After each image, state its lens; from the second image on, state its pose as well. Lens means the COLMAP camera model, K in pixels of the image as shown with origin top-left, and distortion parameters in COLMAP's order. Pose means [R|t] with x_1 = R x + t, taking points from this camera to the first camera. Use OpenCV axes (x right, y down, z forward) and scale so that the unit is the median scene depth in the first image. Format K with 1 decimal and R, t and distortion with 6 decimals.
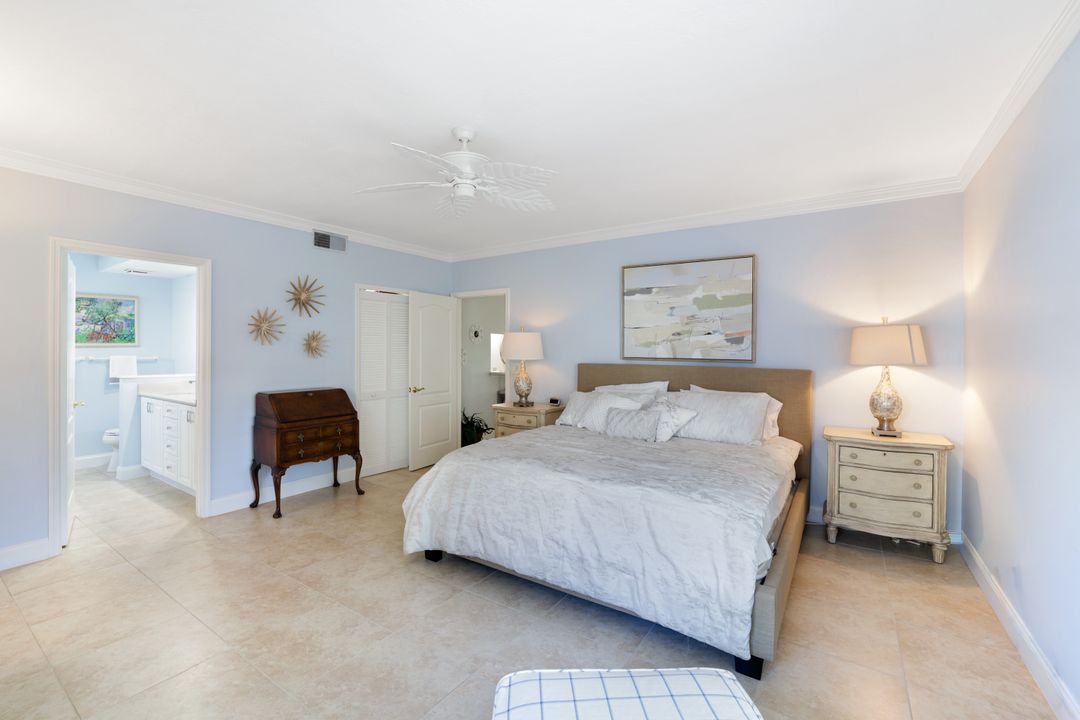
lens RADIAL K [[465.2, 0, 536.5], [0, 465.2, 353.6], [0, 0, 1]] dist [-0.033469, 0.000921]
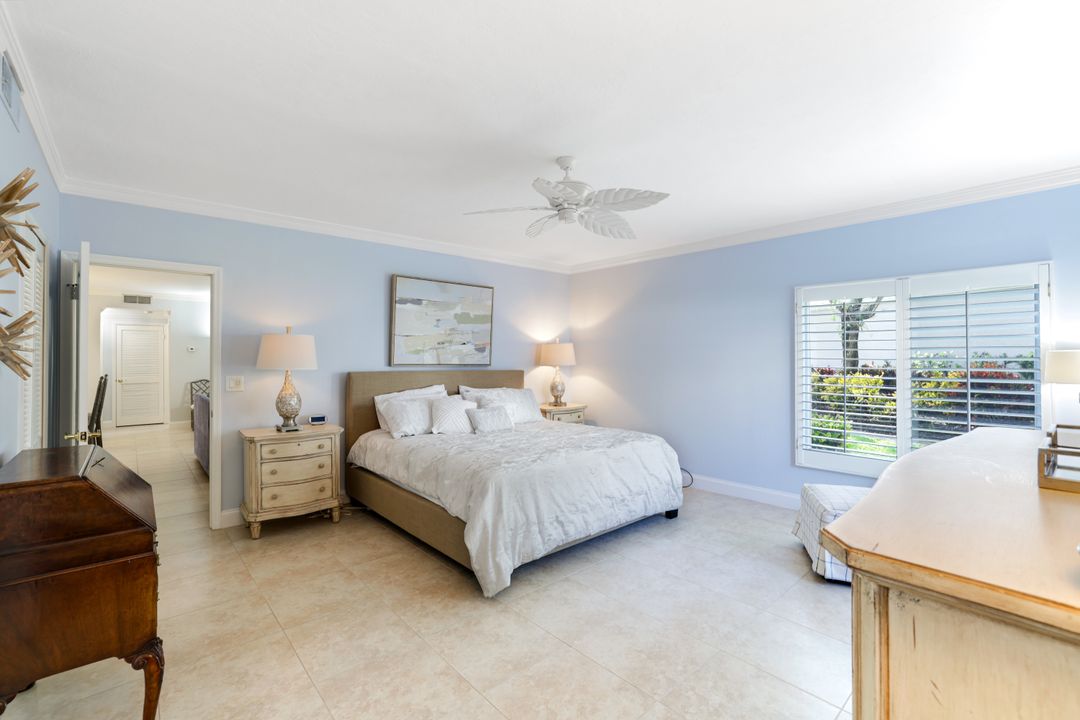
lens RADIAL K [[465.2, 0, 533.5], [0, 465.2, 361.3], [0, 0, 1]] dist [-0.033469, 0.000921]
pose [[0.249115, -0.013183, 0.968384, -0.797748], [0.003122, 0.999913, 0.012809, -0.011841], [-0.968469, -0.000168, 0.249135, 0.512889]]
